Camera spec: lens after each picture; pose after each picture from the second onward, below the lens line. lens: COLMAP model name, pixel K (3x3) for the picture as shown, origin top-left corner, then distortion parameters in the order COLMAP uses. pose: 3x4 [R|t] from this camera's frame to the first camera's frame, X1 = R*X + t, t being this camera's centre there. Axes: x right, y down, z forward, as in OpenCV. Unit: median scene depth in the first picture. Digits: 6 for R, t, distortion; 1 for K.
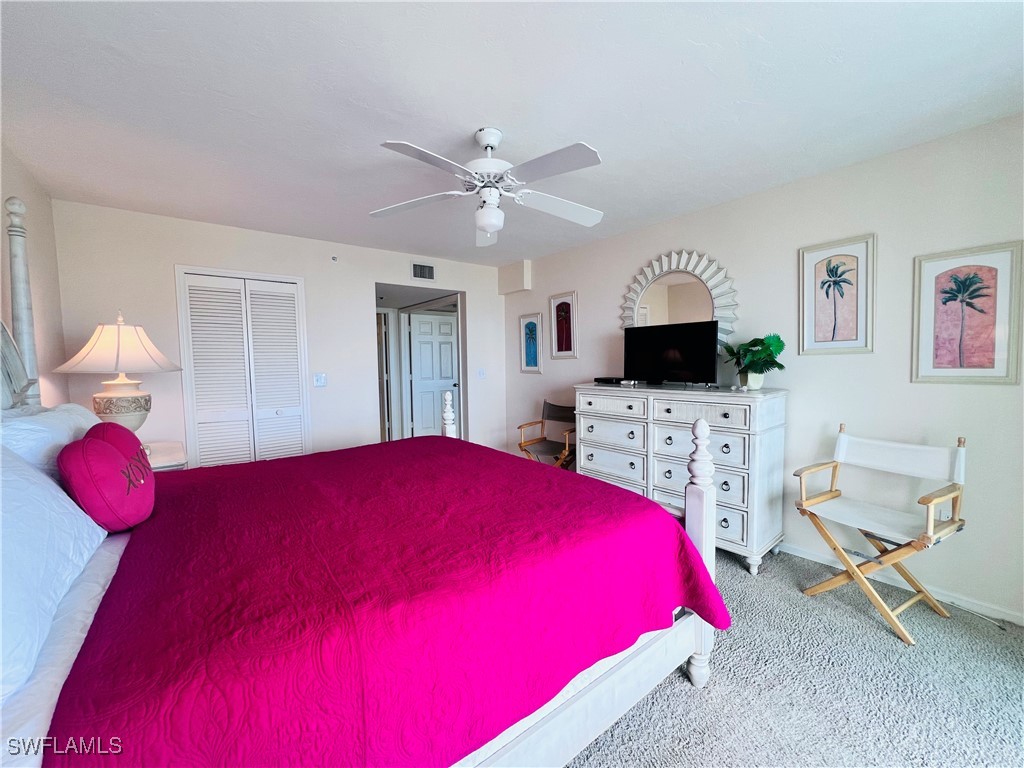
lens RADIAL K [[410.5, 0, 514.9], [0, 410.5, 383.5], [0, 0, 1]] dist [-0.004393, -0.000840]
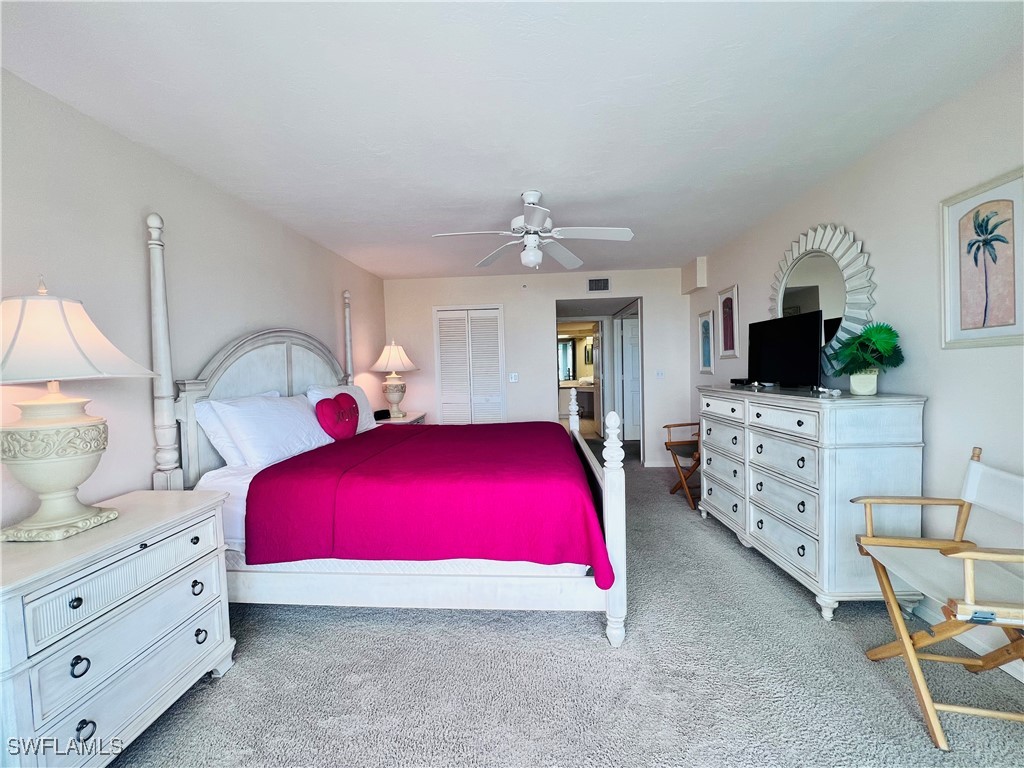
lens RADIAL K [[410.5, 0, 506.3], [0, 410.5, 383.7], [0, 0, 1]] dist [-0.004393, -0.000840]
pose [[0.745102, 0.021771, -0.666595, 0.560004], [-0.023303, 0.999707, 0.006604, 0.004091], [0.666544, 0.010613, 0.745390, -0.036637]]
